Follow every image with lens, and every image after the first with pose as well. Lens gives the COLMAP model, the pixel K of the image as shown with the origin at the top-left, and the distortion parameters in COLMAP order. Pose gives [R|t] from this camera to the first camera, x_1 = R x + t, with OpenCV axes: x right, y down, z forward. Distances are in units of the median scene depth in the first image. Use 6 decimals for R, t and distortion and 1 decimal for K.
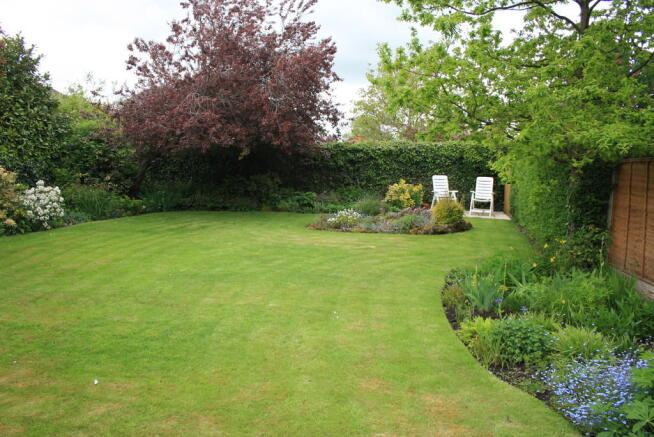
lens RADIAL K [[548.6, 0, 327.0], [0, 548.6, 218.5], [0, 0, 1]] dist [-0.147425, 0.121950]
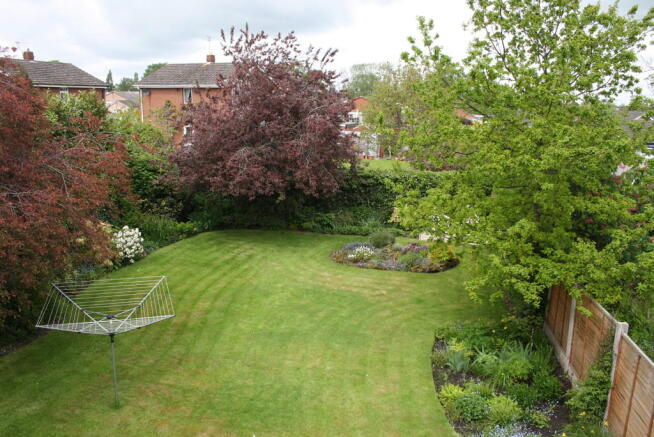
lens RADIAL K [[548.6, 0, 327.0], [0, 548.6, 218.5], [0, 0, 1]] dist [-0.147425, 0.121950]
pose [[0.999848, 0.015784, 0.007401, -0.064537], [-0.016484, 0.994147, 0.106772, -0.241768], [-0.005672, -0.106878, 0.994256, -0.304105]]
